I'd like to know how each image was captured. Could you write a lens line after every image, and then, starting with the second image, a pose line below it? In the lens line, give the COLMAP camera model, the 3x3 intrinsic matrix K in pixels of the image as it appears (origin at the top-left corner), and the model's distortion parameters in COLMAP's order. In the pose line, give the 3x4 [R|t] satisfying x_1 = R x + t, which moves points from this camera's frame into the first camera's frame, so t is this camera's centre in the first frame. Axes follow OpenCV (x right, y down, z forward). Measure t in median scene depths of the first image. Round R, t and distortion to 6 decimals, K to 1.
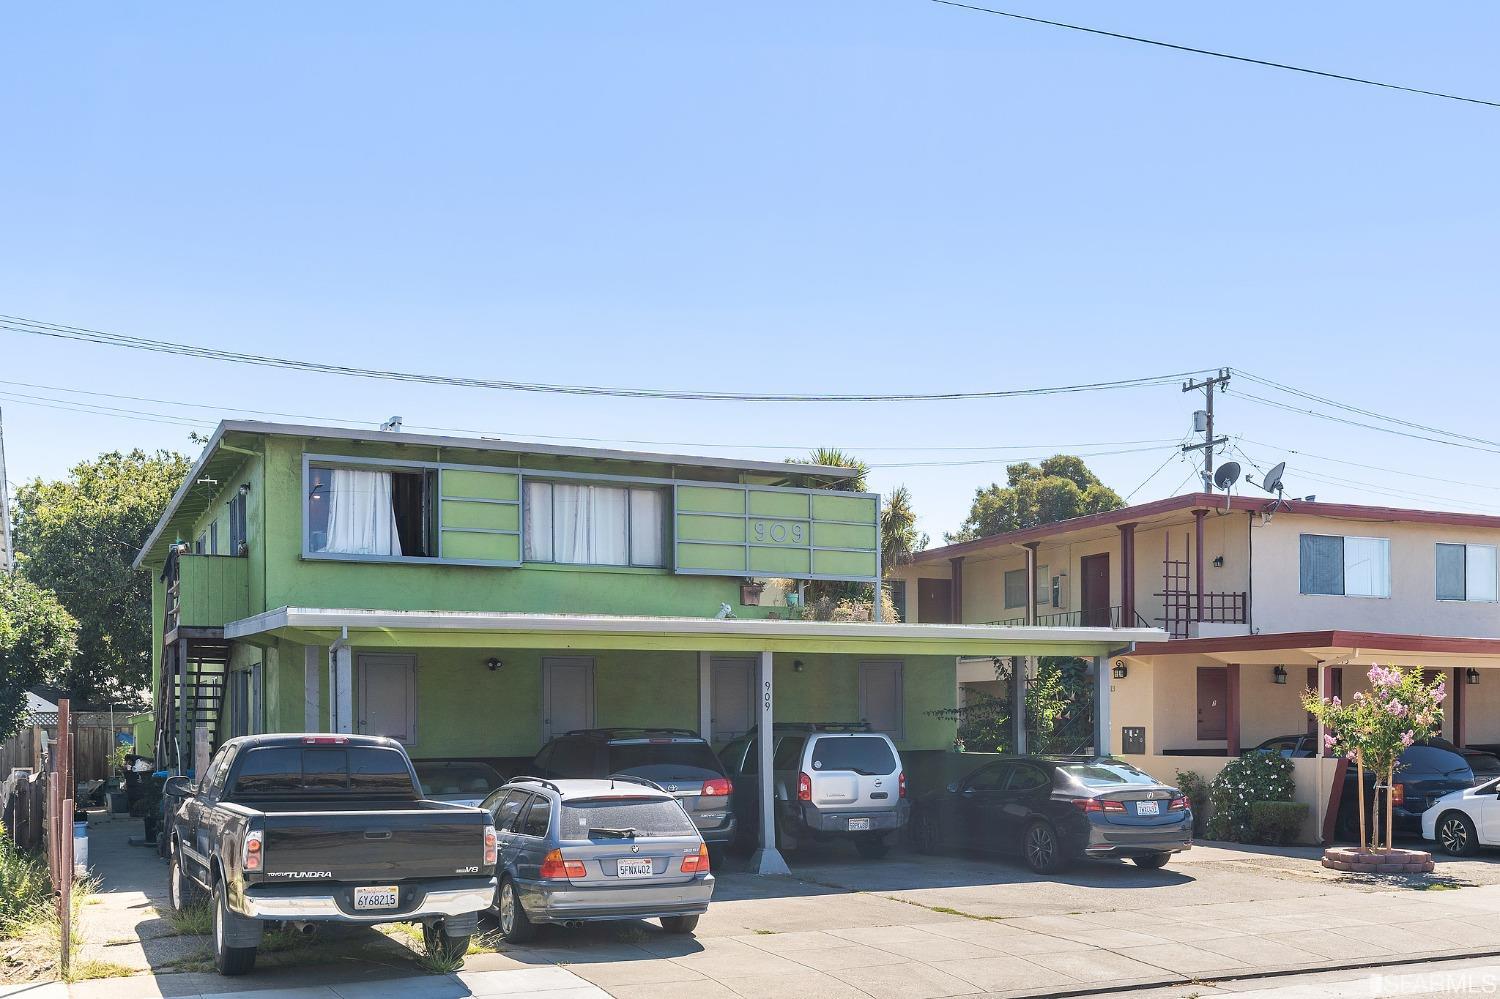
lens RADIAL K [[1529.7, 0, 754.7], [0, 1529.7, 725.4], [0, 0, 1]] dist [0.011101, 0.009240]
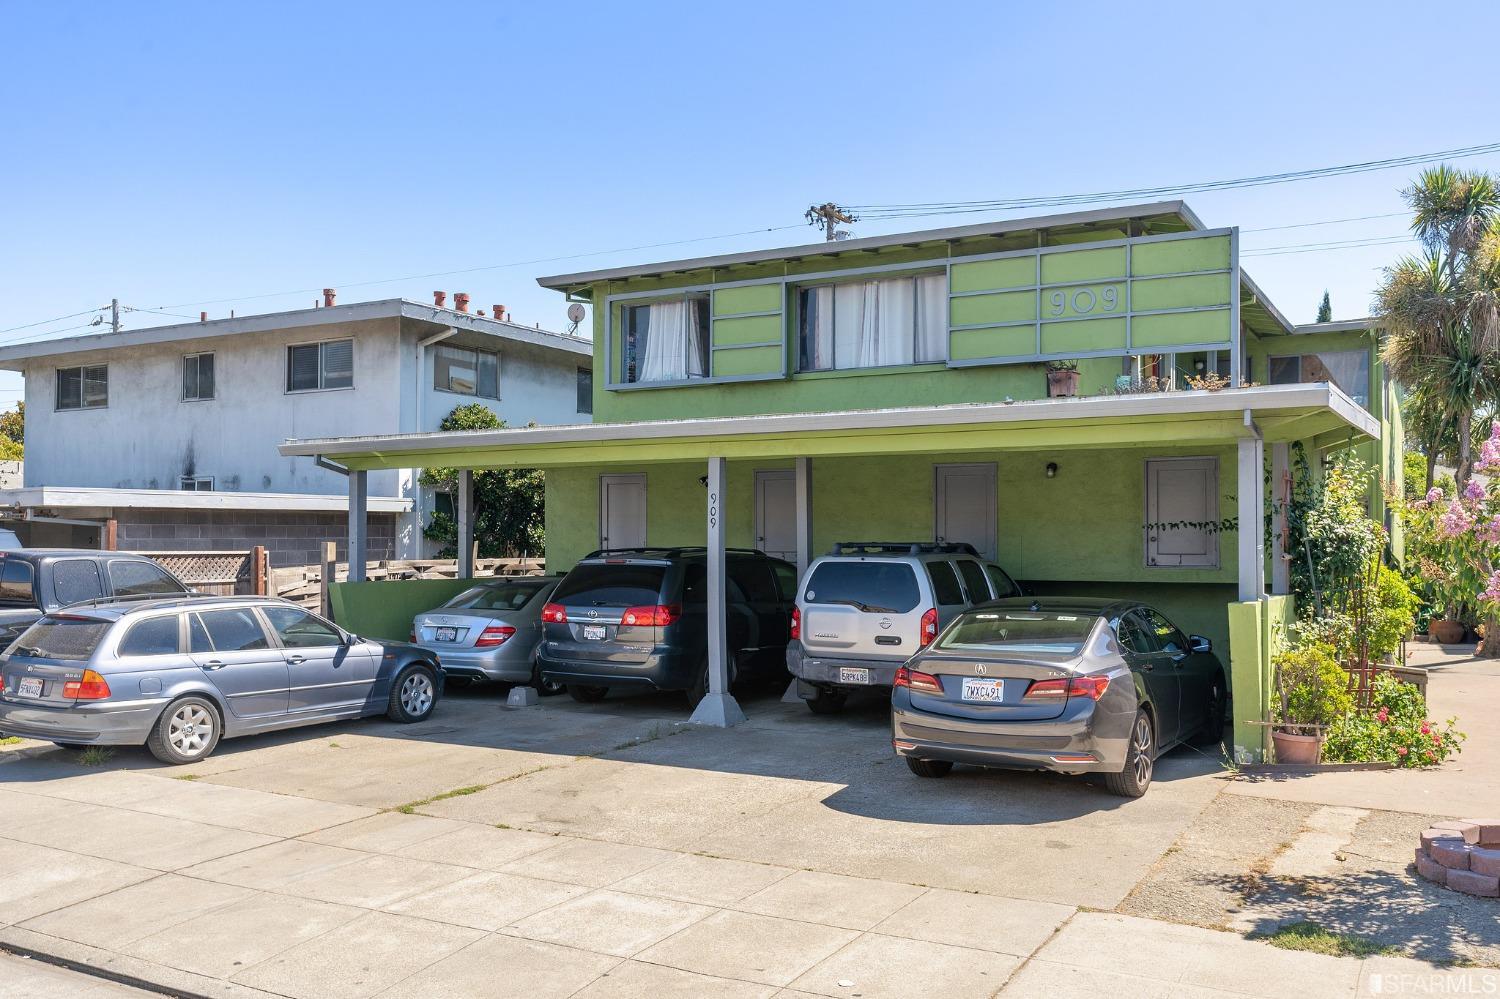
lens RADIAL K [[1312.5, 0, 750.0], [0, 1312.5, 499.5], [0, 0, 1]] dist [0.002363, -0.003256]
pose [[0.572706, -0.018281, -0.819557, 0.527300], [-0.005680, 0.999639, -0.026266, -0.005444], [0.819741, 0.019698, 0.572396, 0.528026]]
